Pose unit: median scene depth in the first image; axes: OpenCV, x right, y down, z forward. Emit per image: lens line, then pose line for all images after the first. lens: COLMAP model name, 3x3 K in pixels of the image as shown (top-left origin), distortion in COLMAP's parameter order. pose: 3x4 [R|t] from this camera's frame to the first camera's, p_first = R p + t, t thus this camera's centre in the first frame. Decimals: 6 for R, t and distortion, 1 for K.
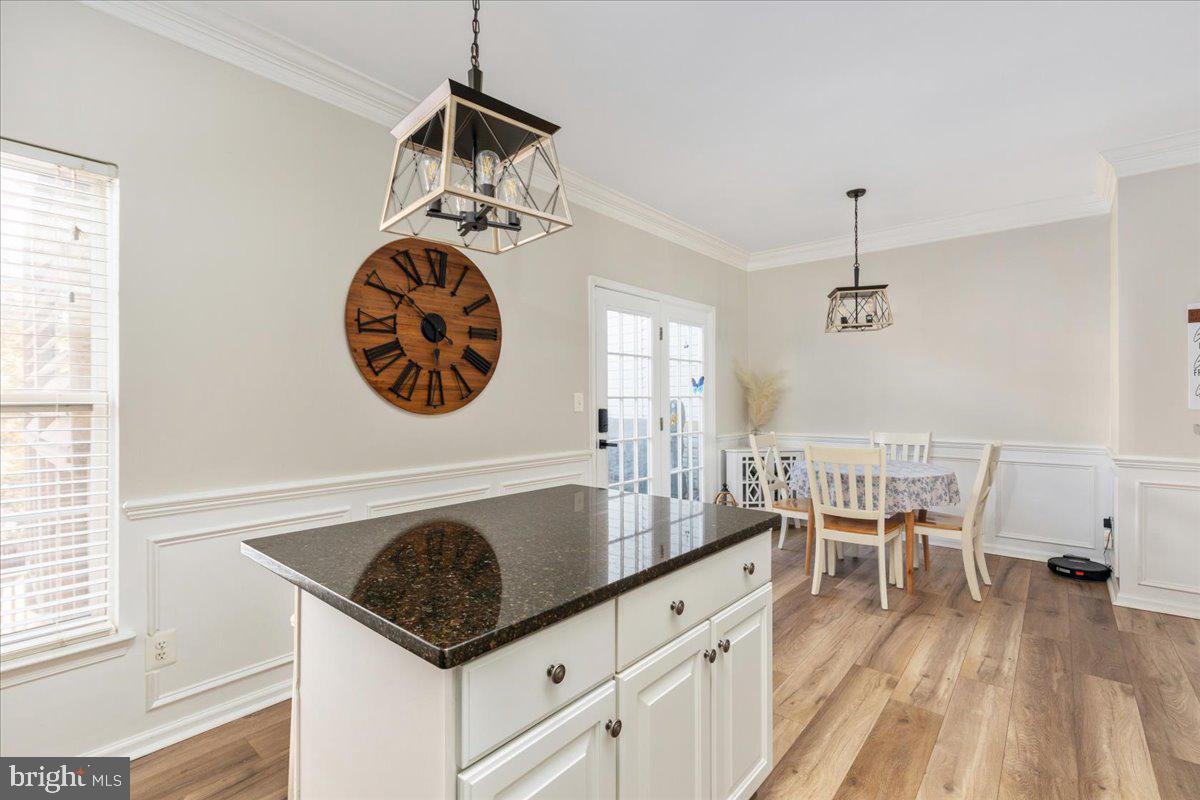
lens RADIAL K [[539.0, 0, 600.9], [0, 539.0, 395.3], [0, 0, 1]] dist [0.001027, 0.000031]
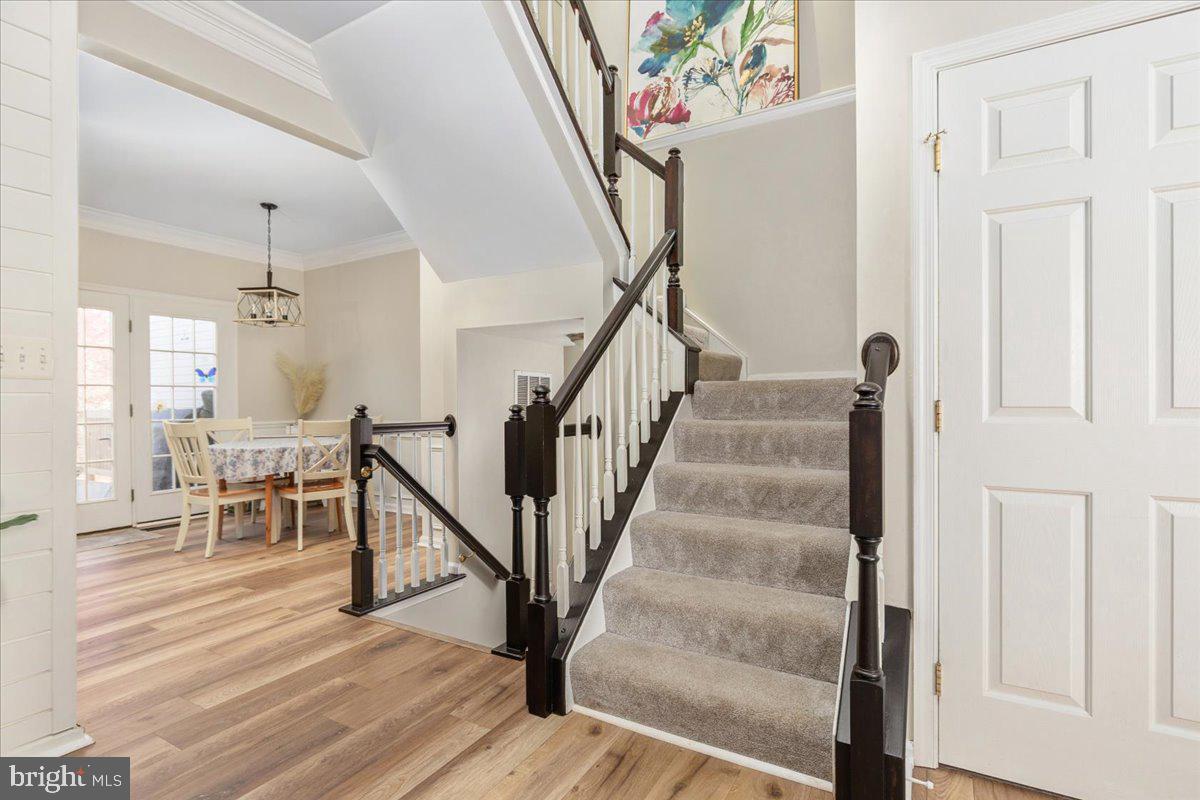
lens RADIAL K [[575.8, 0, 597.9], [0, 575.8, 403.5], [0, 0, 1]] dist [-0.000737, -0.000230]
pose [[0.982881, -0.008872, 0.184027, 0.937312], [0.007011, 0.999917, 0.010764, 0.038526], [-0.184107, -0.009290, 0.982862, -0.336546]]
